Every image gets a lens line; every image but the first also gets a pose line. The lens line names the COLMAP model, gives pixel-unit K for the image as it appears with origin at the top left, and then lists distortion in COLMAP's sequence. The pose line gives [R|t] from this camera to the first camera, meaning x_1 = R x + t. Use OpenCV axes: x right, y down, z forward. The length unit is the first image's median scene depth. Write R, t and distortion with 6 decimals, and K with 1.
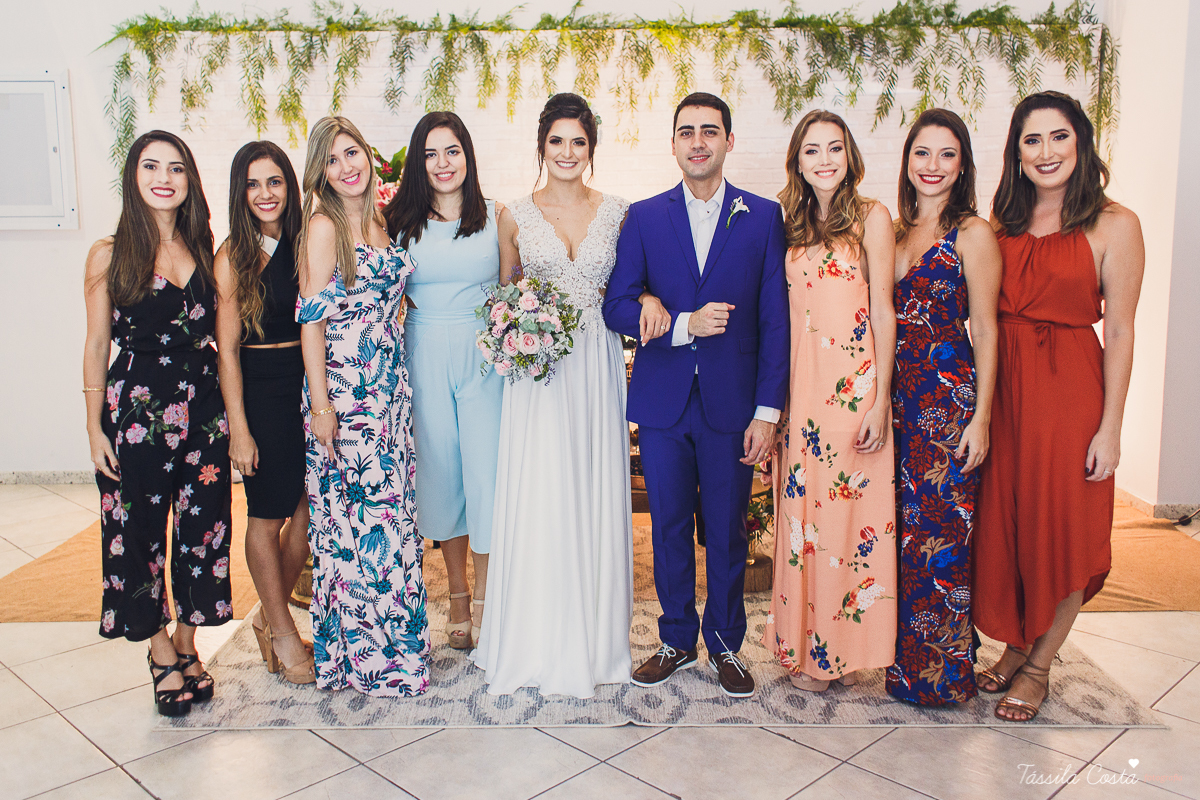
lens RADIAL K [[1065.6, 0, 592.1], [0, 1065.6, 349.7], [0, 0, 1]] dist [0.040128, -0.011433]
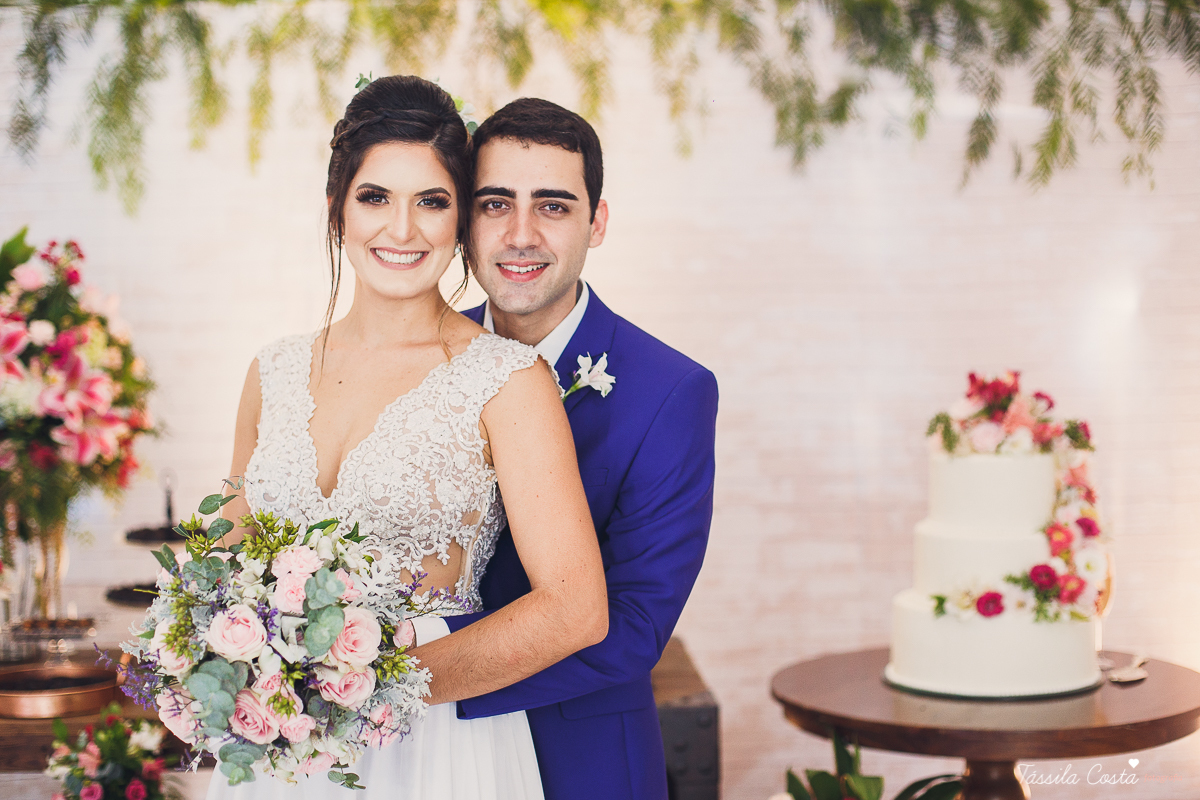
lens RADIAL K [[1811.5, 0, 603.8], [0, 1811.5, 397.2], [0, 0, 1]] dist [-0.134408, 0.038172]
pose [[0.998910, -0.013948, 0.044552, 0.050188], [0.018002, 0.995603, -0.091930, -0.027234], [-0.043074, 0.092631, 0.994768, 0.155163]]
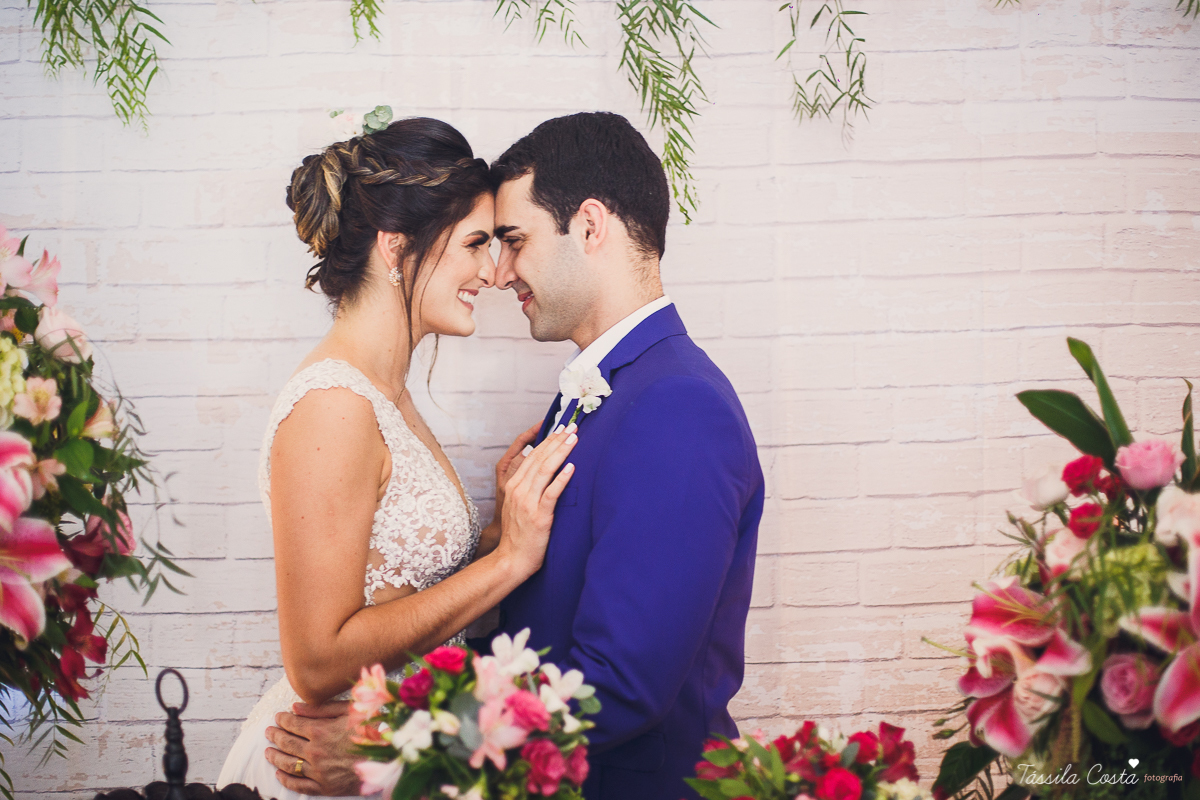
lens RADIAL K [[1811.5, 0, 603.8], [0, 1811.5, 397.2], [0, 0, 1]] dist [-0.134408, 0.038172]
pose [[0.999893, -0.012334, -0.007846, -0.018640], [0.011378, 0.993647, -0.111969, -0.079184], [0.009177, 0.111868, 0.993681, 0.588690]]
